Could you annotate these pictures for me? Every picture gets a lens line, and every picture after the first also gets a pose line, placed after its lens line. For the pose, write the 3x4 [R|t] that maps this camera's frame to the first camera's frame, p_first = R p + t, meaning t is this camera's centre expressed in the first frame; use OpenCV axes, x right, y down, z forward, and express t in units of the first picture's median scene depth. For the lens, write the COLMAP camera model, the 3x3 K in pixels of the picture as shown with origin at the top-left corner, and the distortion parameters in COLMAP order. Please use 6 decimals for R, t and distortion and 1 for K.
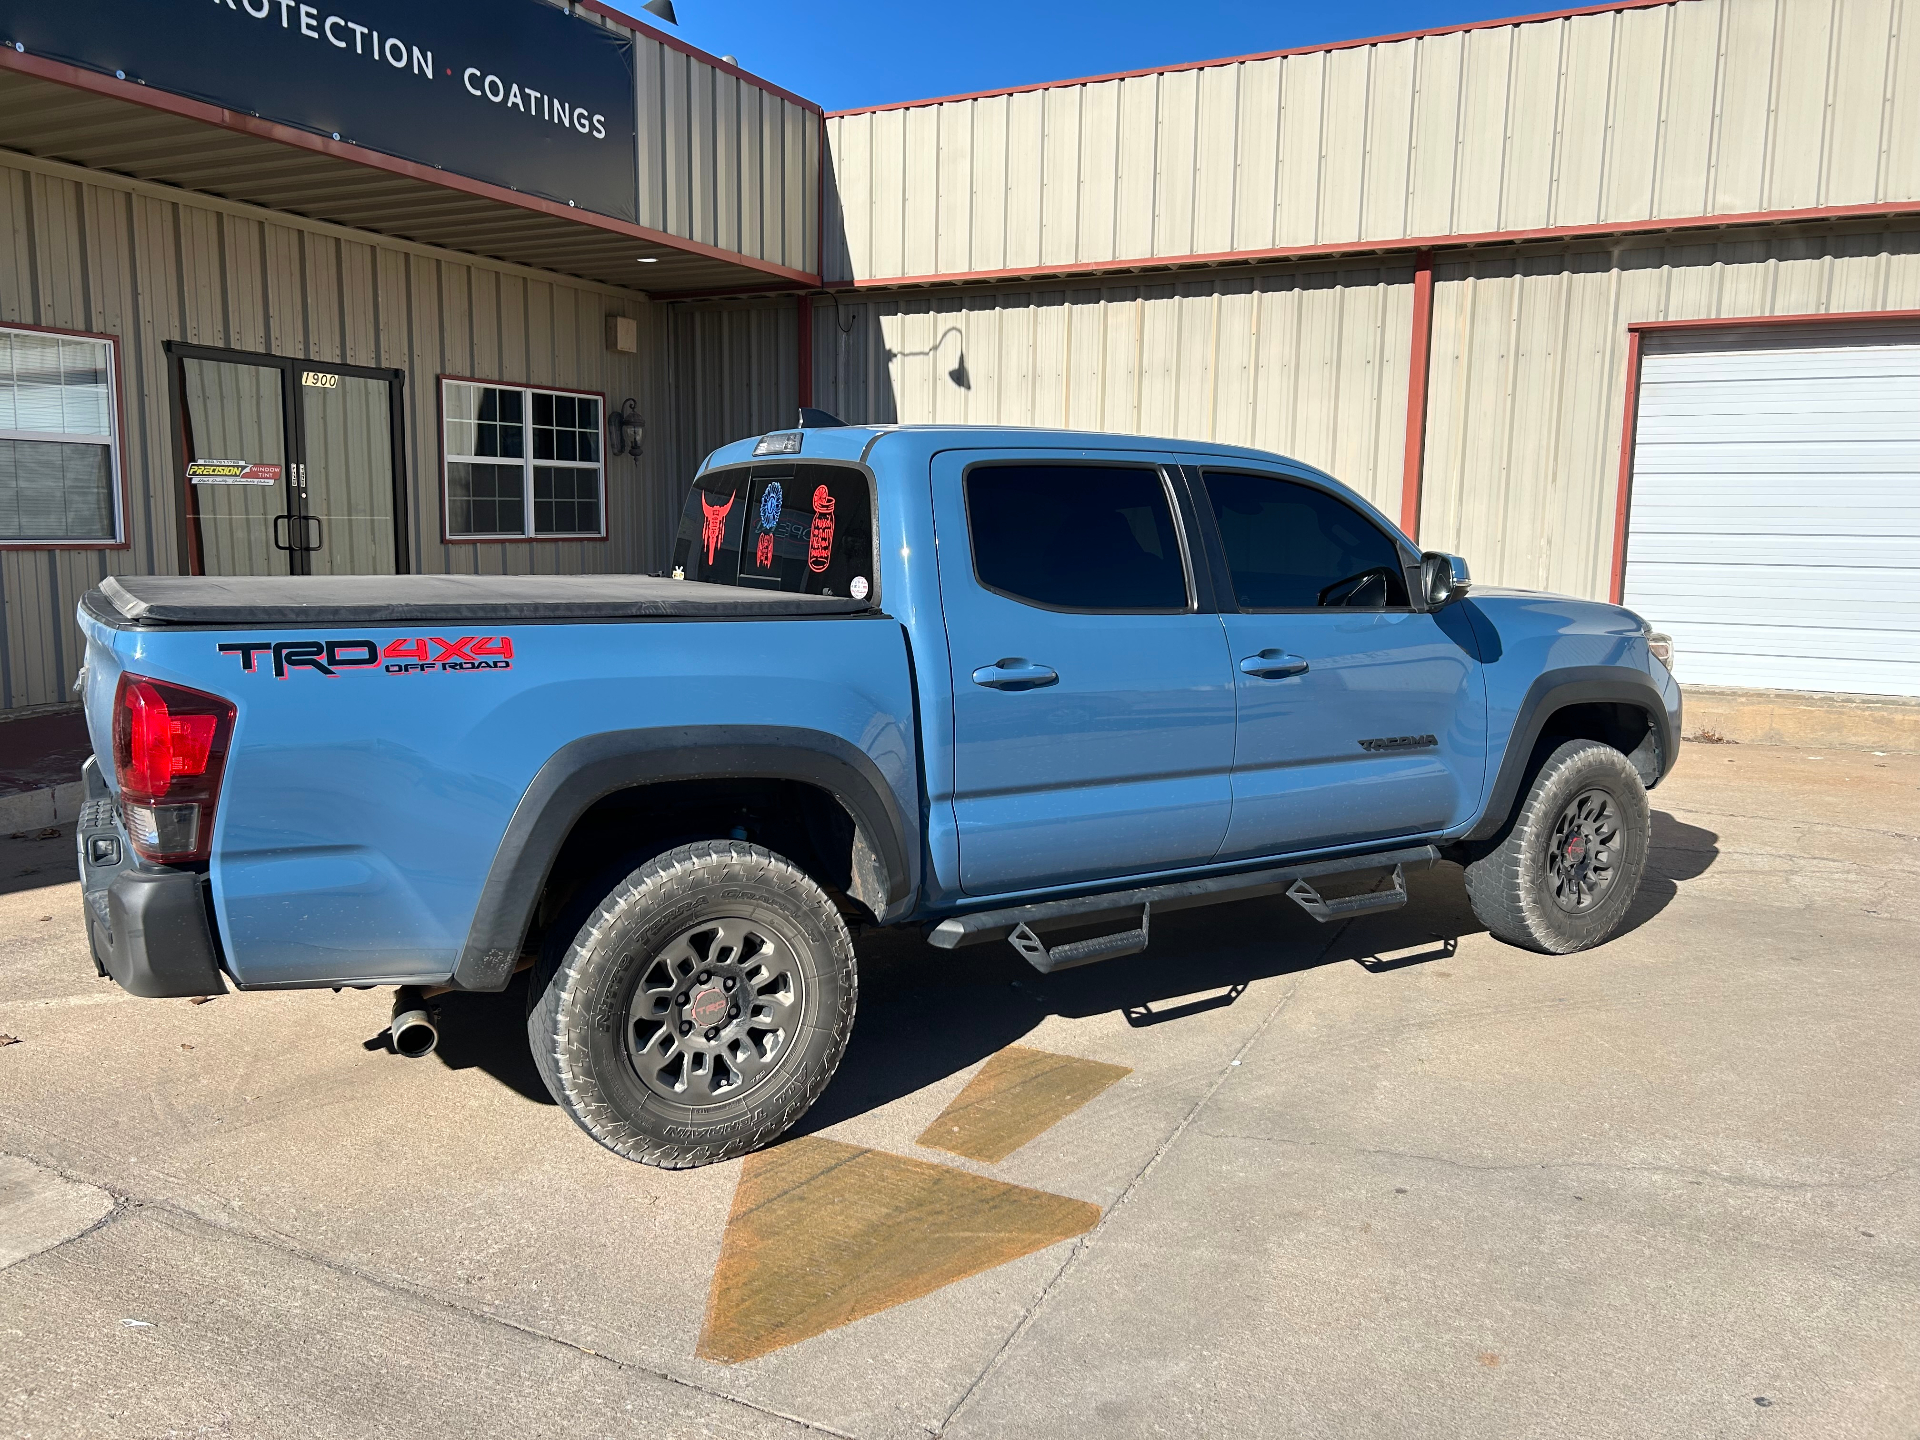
lens RADIAL K [[1439.2, 0, 948.8], [0, 1439.2, 718.7], [0, 0, 1]] dist [0.009753, -0.003421]
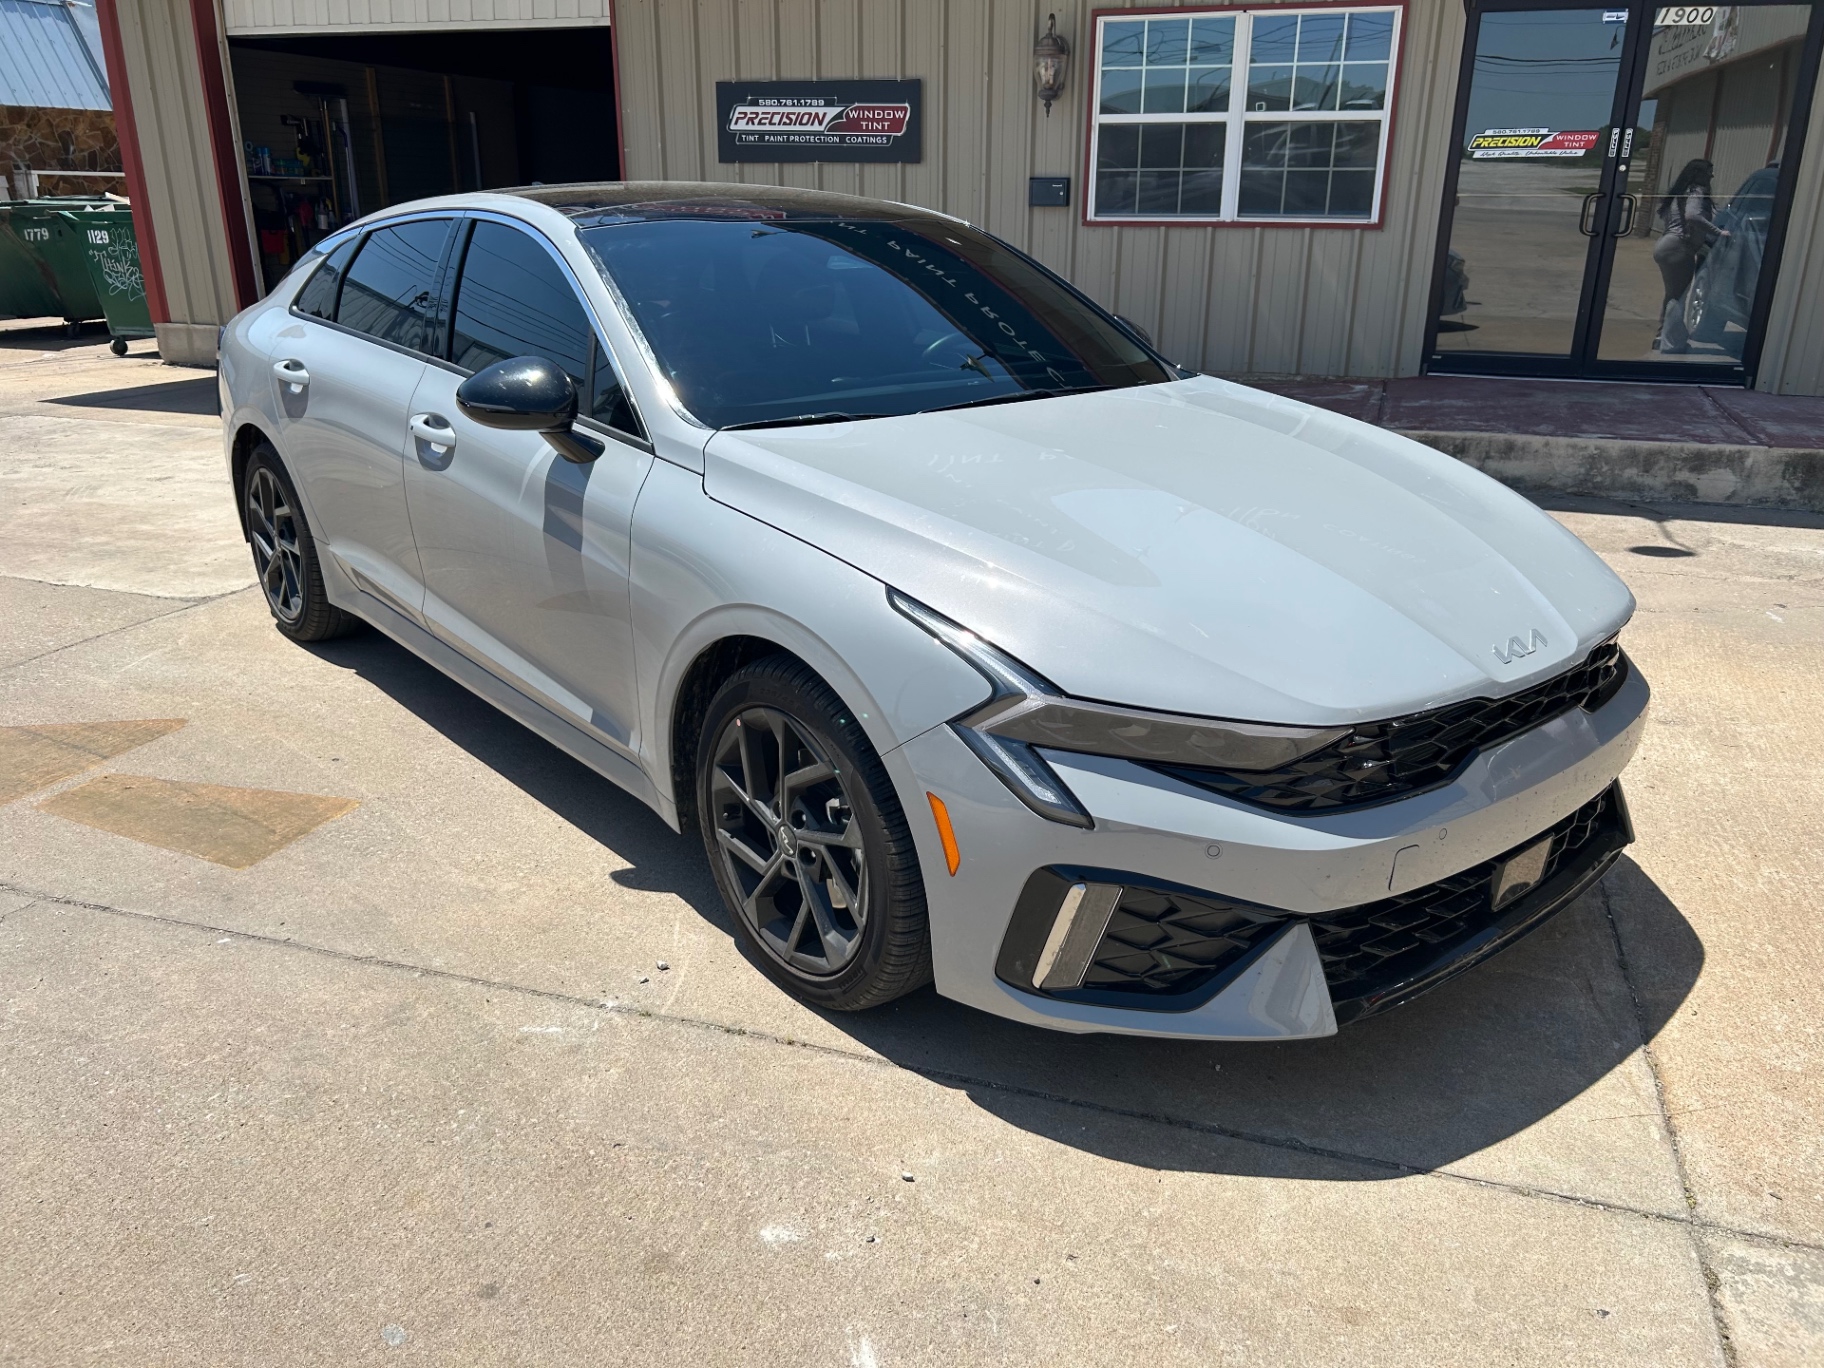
lens RADIAL K [[1381.0, 0, 909.5], [0, 1381.0, 689.3], [0, 0, 1]] dist [-0.004461, -0.004752]
pose [[0.135729, 0.323951, -0.936287, 0.357578], [-0.141031, 0.941726, 0.305388, -0.058023], [0.980657, 0.090596, 0.173507, 0.502149]]
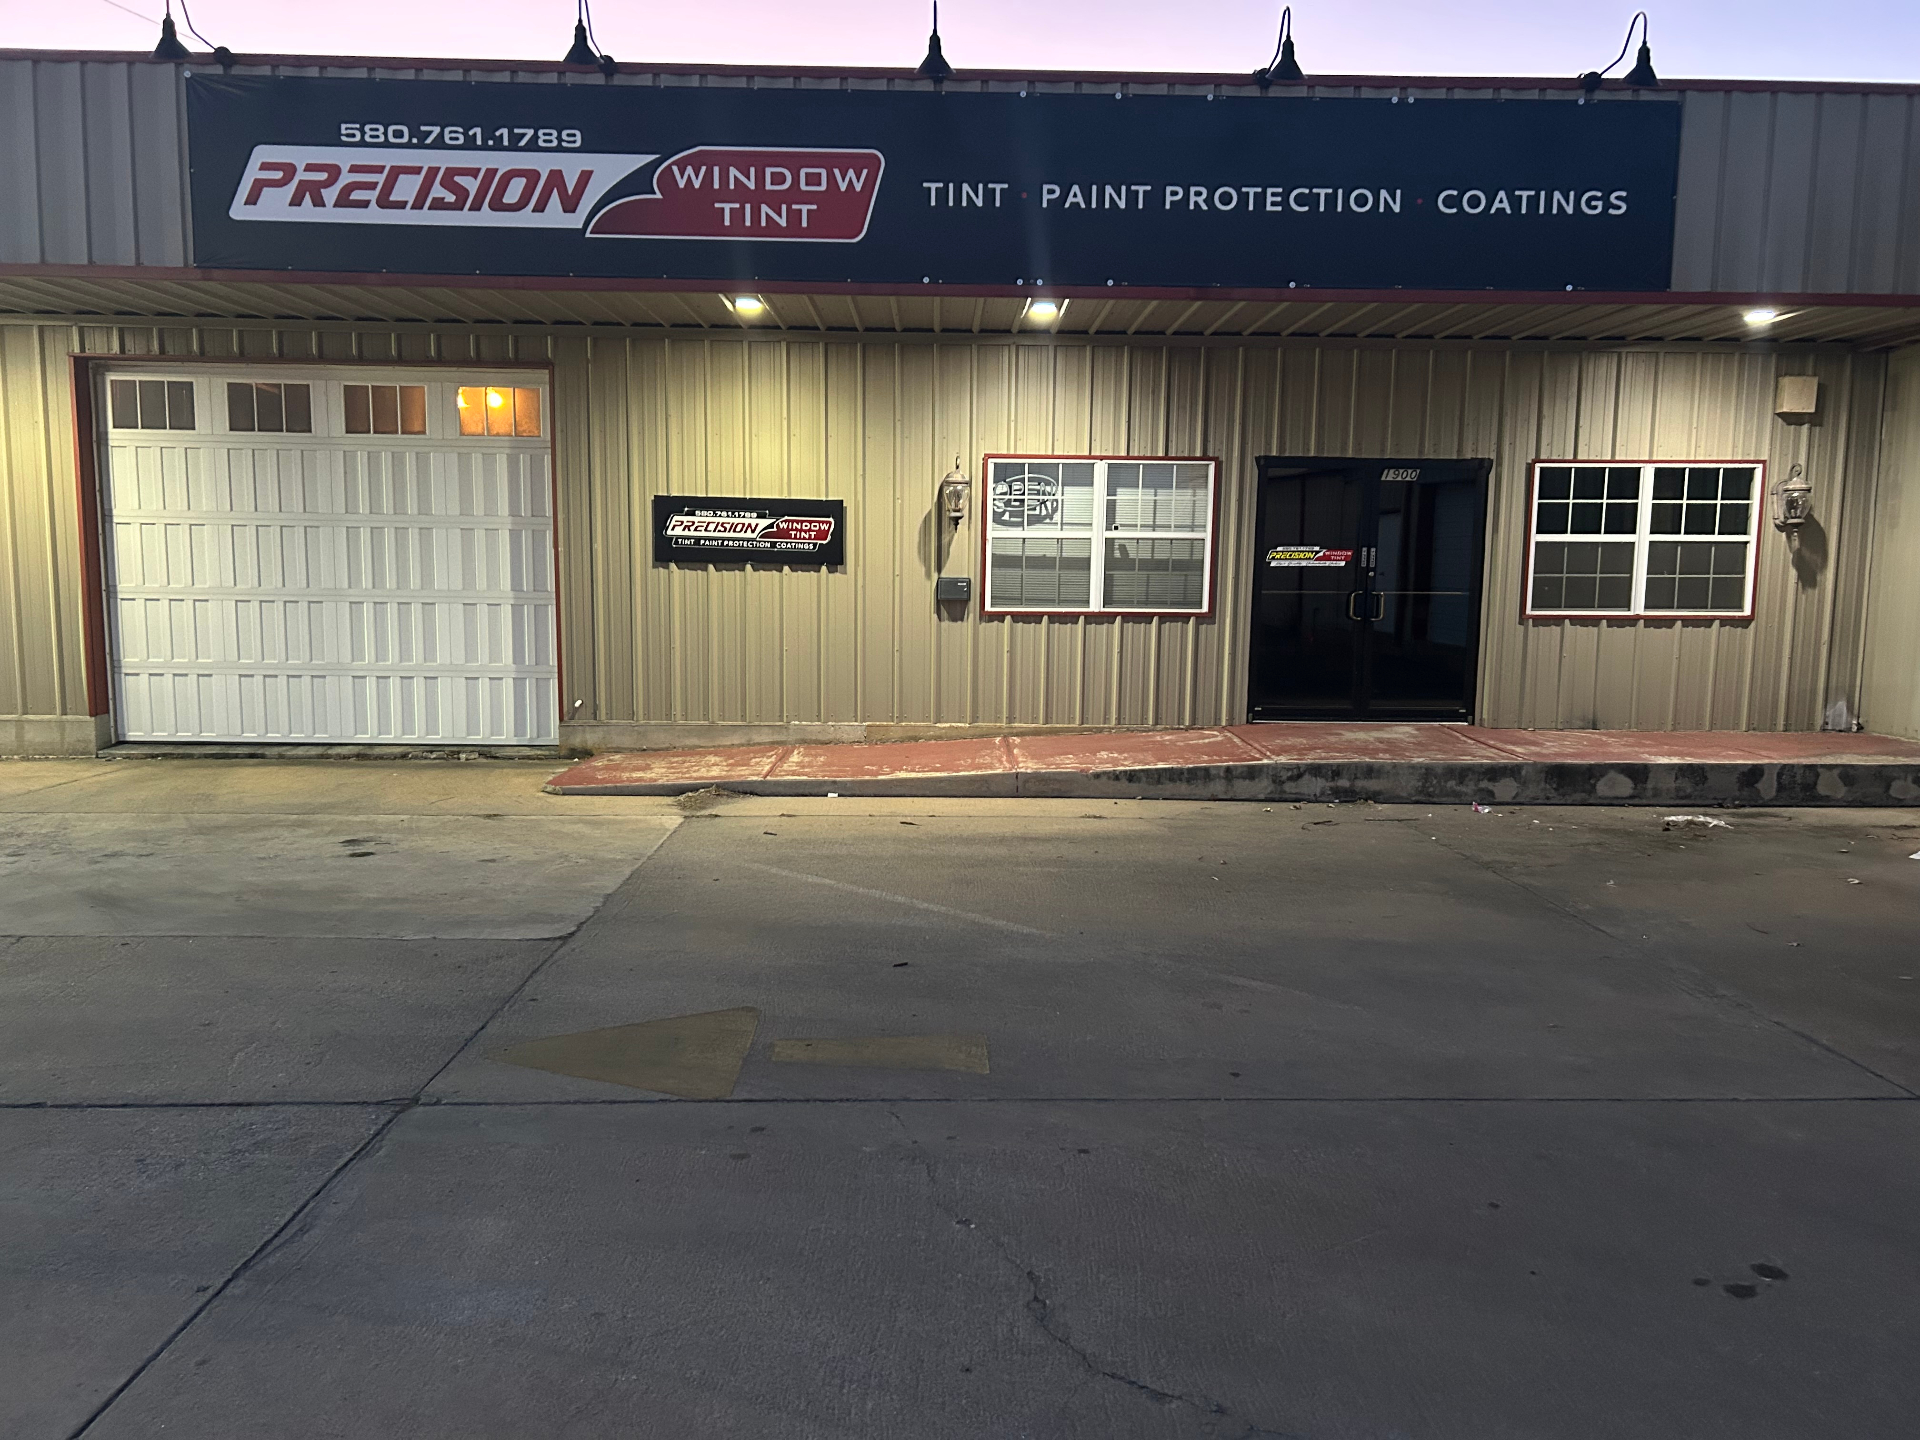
lens RADIAL K [[1445.4, 0, 962.4], [0, 1445.4, 730.9], [0, 0, 1]] dist [0.017400, 0.001589]
pose [[0.474221, 0.091502, -0.875638, 0.455072], [-0.128169, 0.991164, 0.034161, -0.027254], [0.871027, 0.096029, 0.481758, 0.161142]]
